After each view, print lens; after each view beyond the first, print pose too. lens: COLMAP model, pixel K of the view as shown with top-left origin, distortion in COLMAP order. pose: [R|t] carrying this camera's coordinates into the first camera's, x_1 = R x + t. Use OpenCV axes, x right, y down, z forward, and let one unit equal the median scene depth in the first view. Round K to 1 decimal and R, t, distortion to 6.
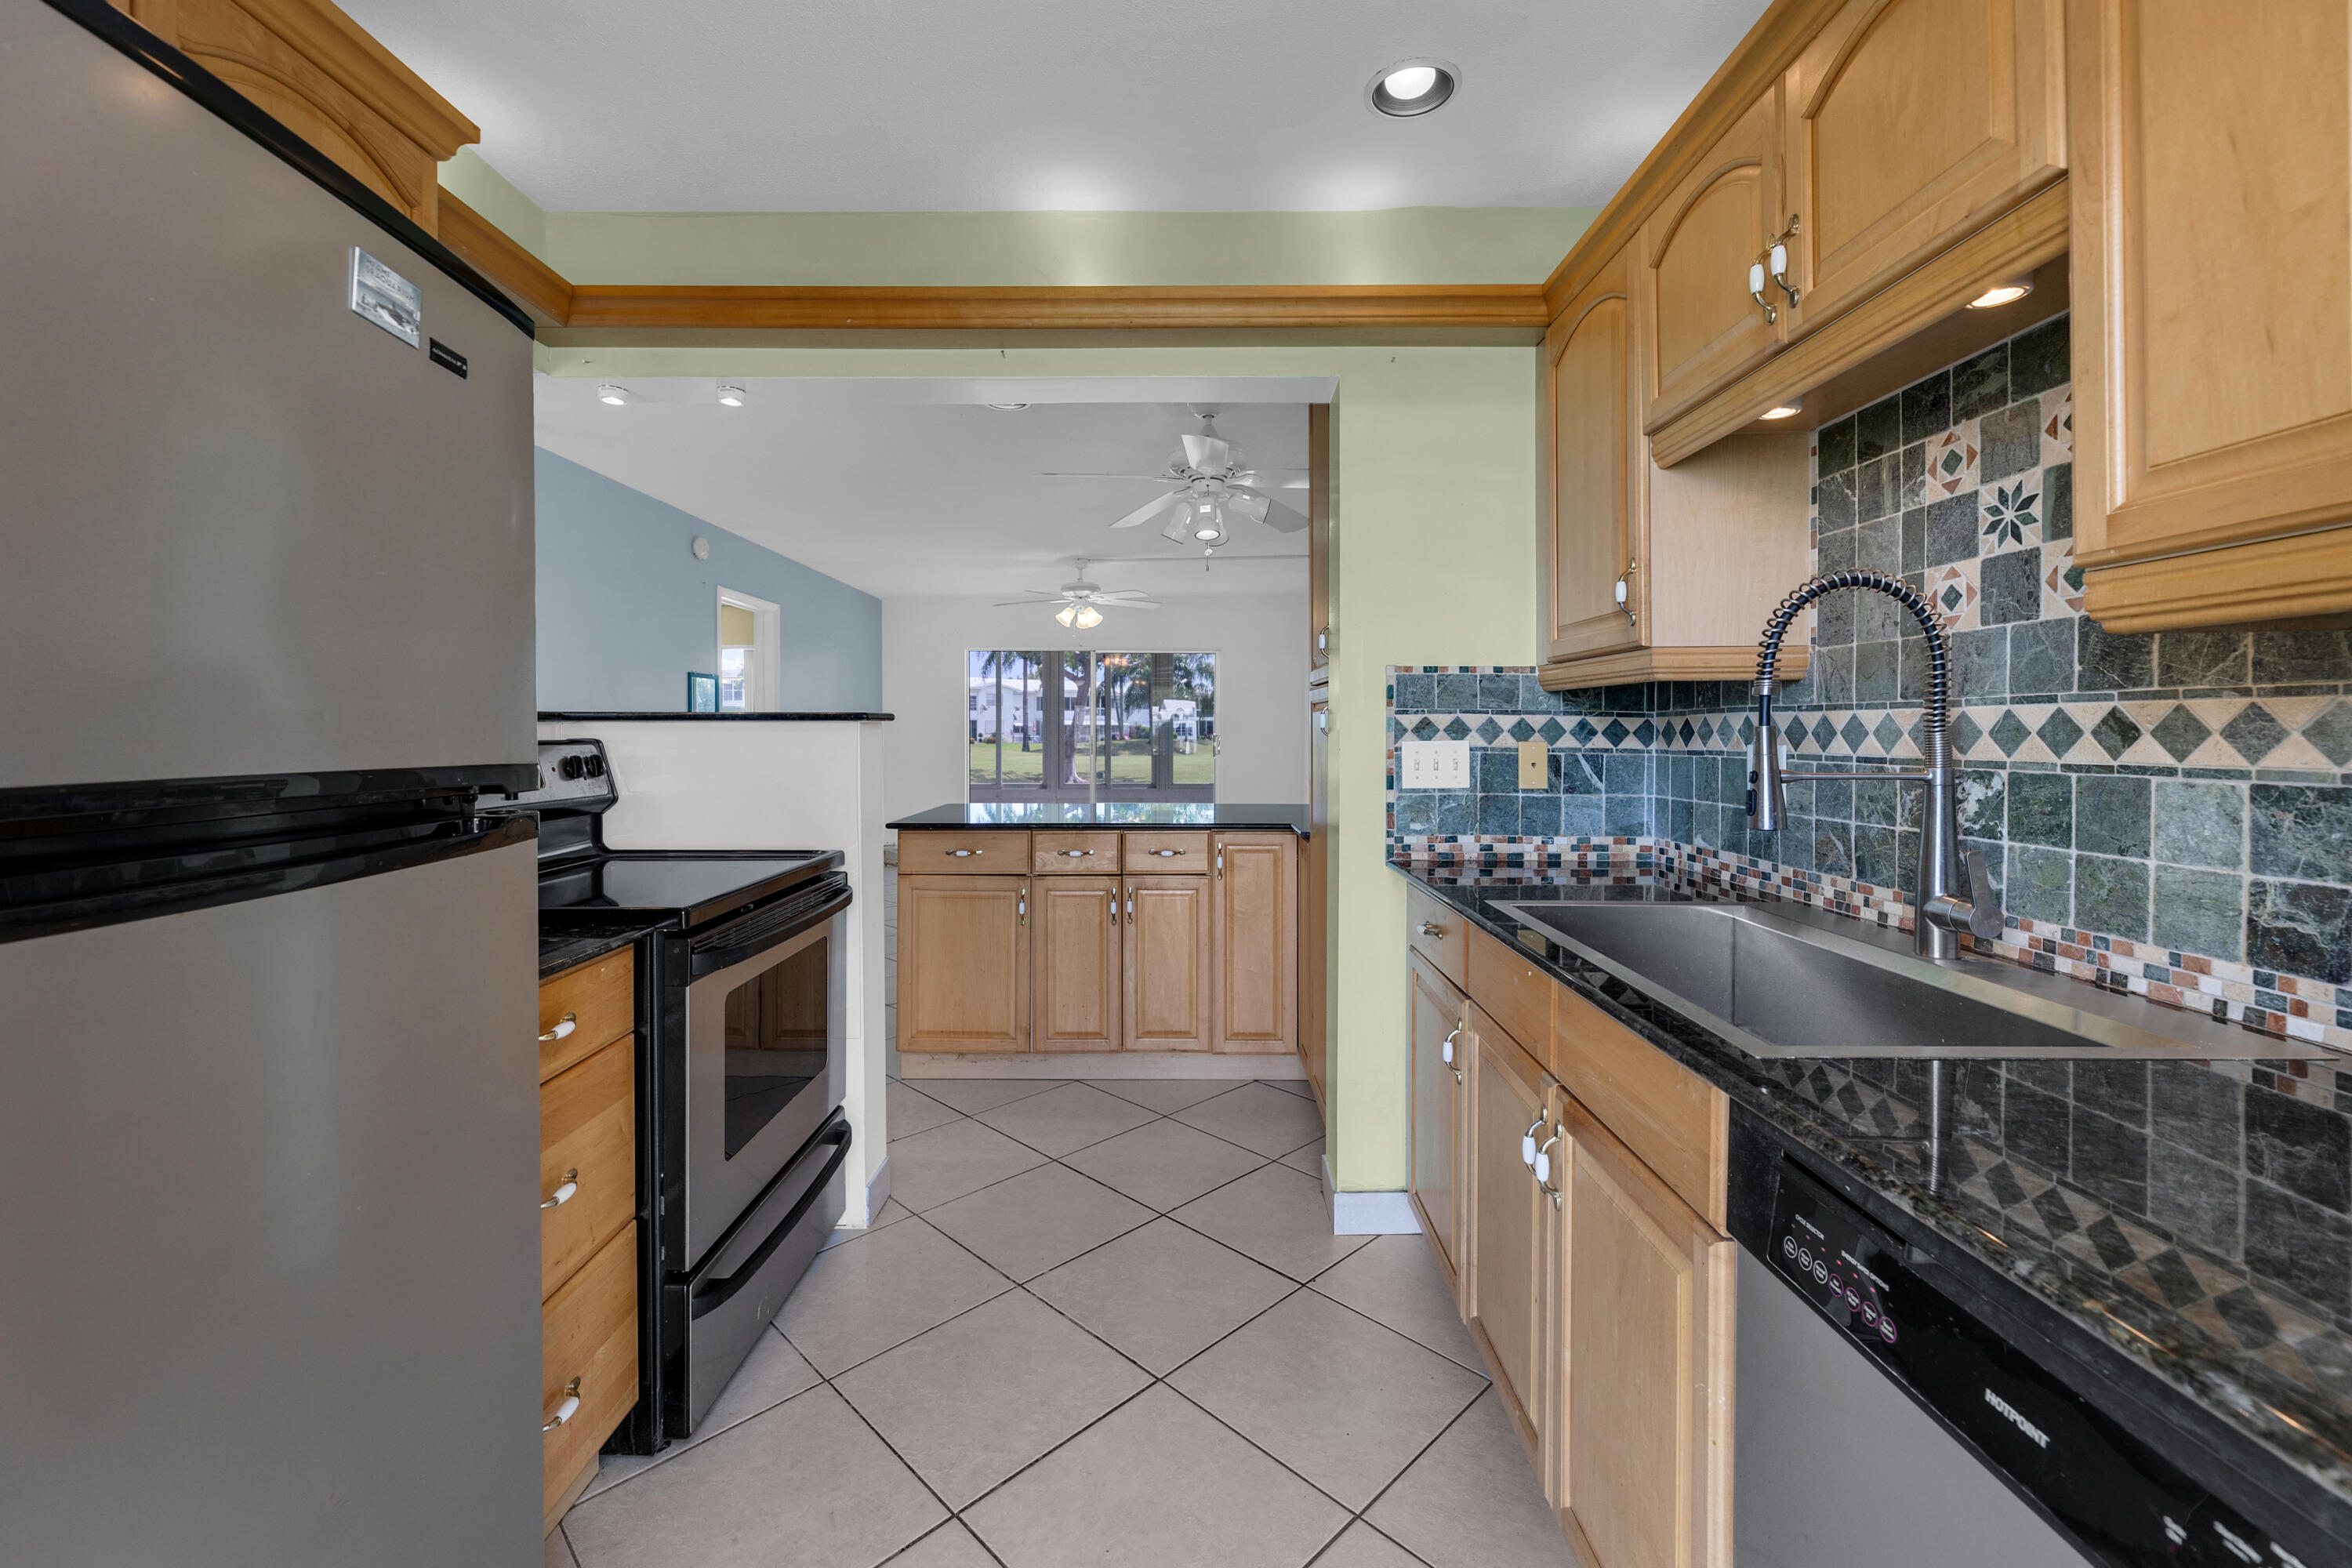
lens RADIAL K [[962.5, 0, 1171.5], [0, 962.5, 768.3], [0, 0, 1]] dist [0.000654, 0.000130]
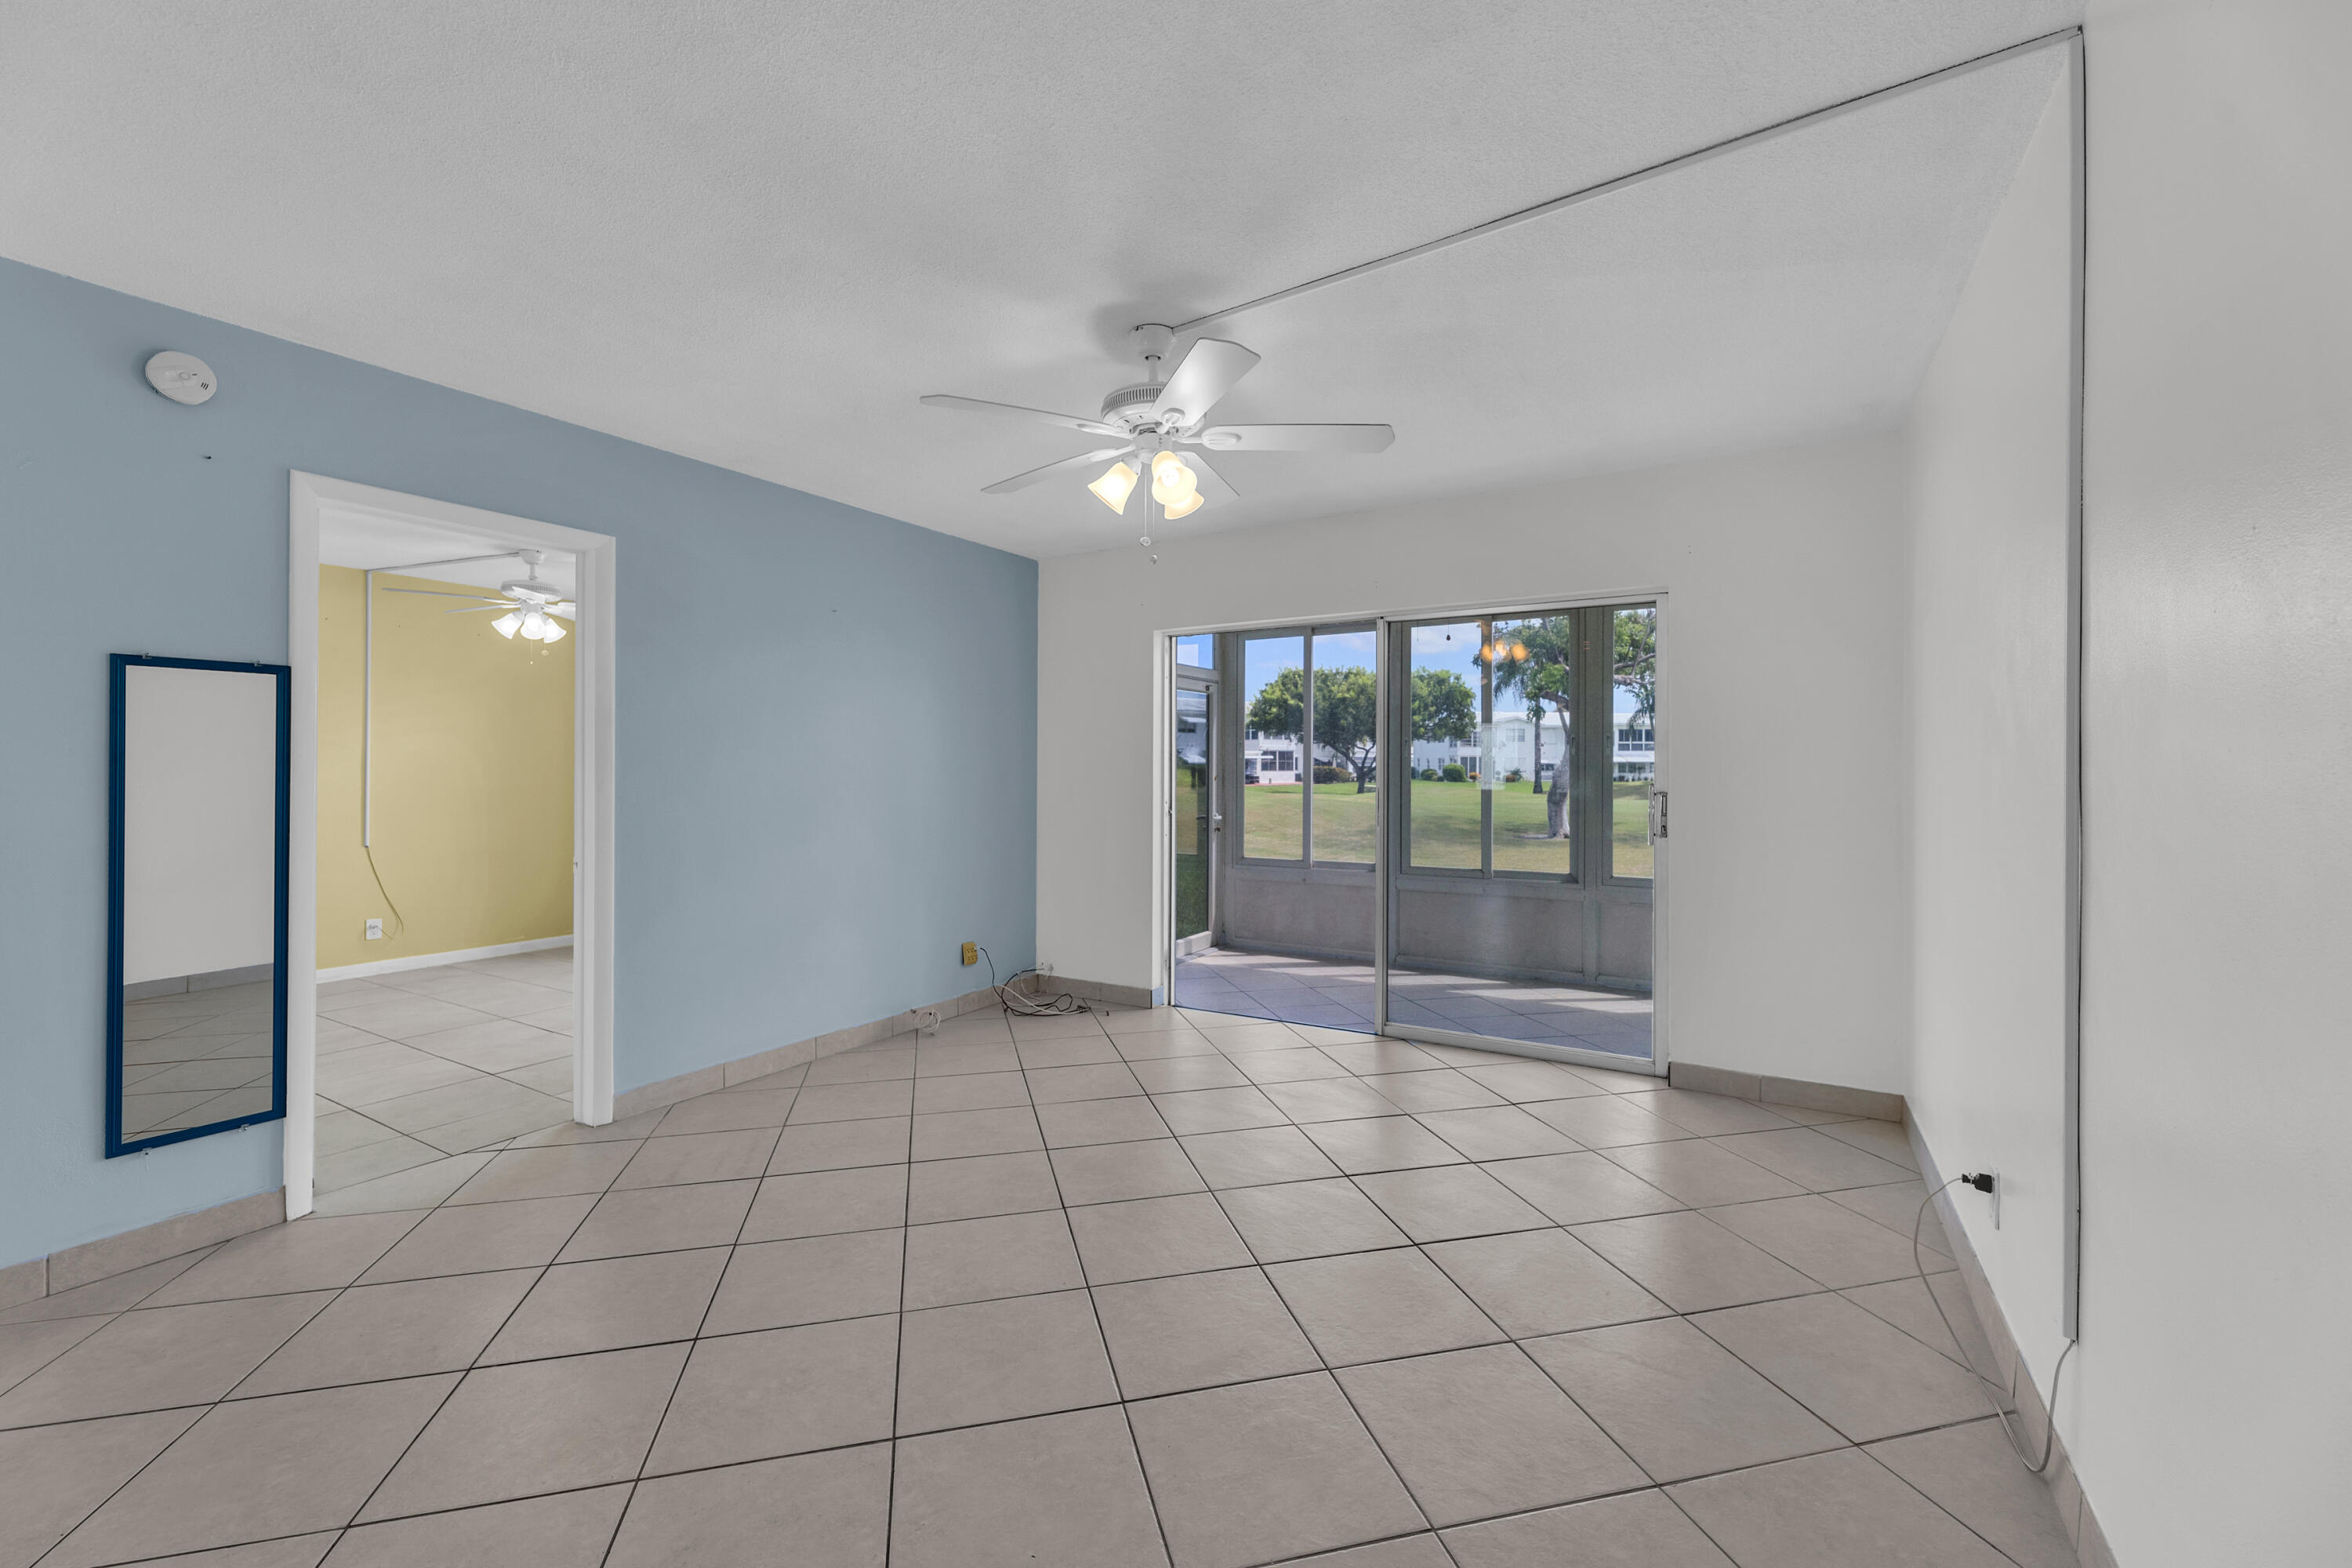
lens RADIAL K [[962.5, 0, 1171.5], [0, 962.5, 768.3], [0, 0, 1]] dist [0.000654, 0.000130]
pose [[0.857237, -0.000165, -0.514922, 0.056905], [-0.019752, 0.999253, -0.033203, -0.018092], [0.514543, 0.038633, 0.856594, 0.366250]]
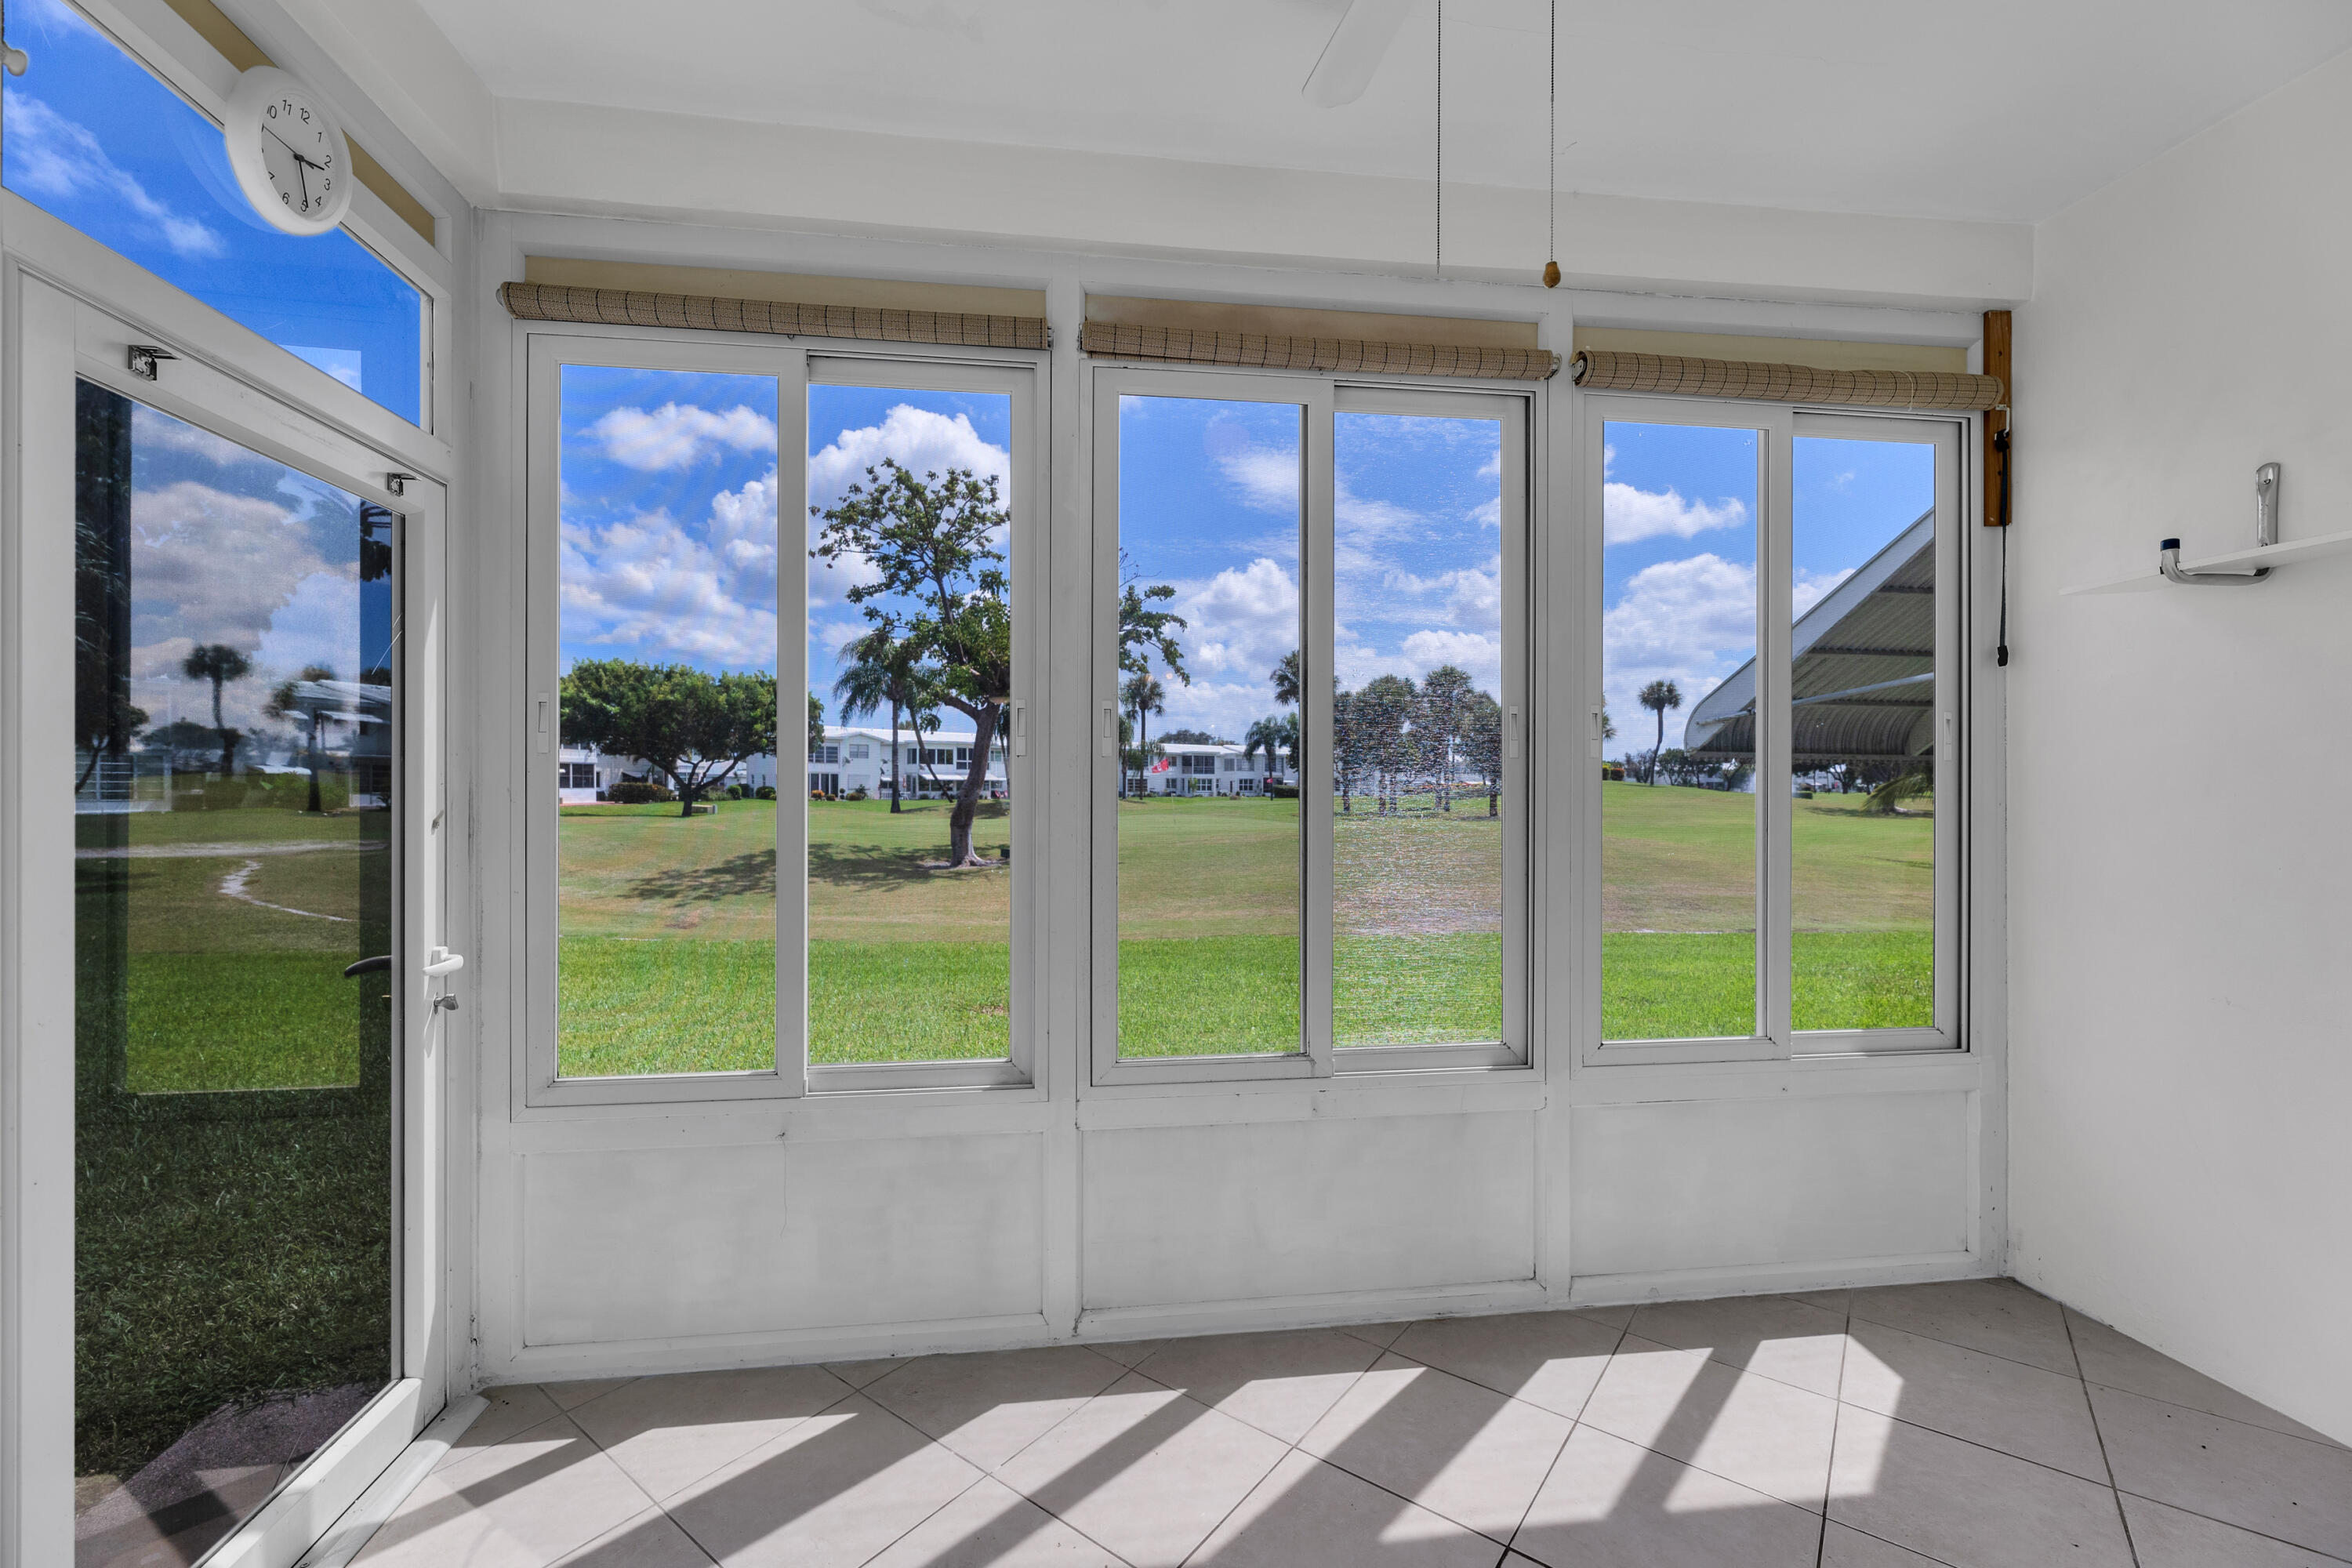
lens RADIAL K [[952.1, 0, 1176.7], [0, 952.1, 792.5], [0, 0, 1]] dist [0.001132, -0.000141]
pose [[0.990422, 0.001504, 0.138068, -0.109659], [0.002953, 0.999481, -0.032071, -0.030671], [-0.138045, 0.032172, 0.989903, 0.685499]]
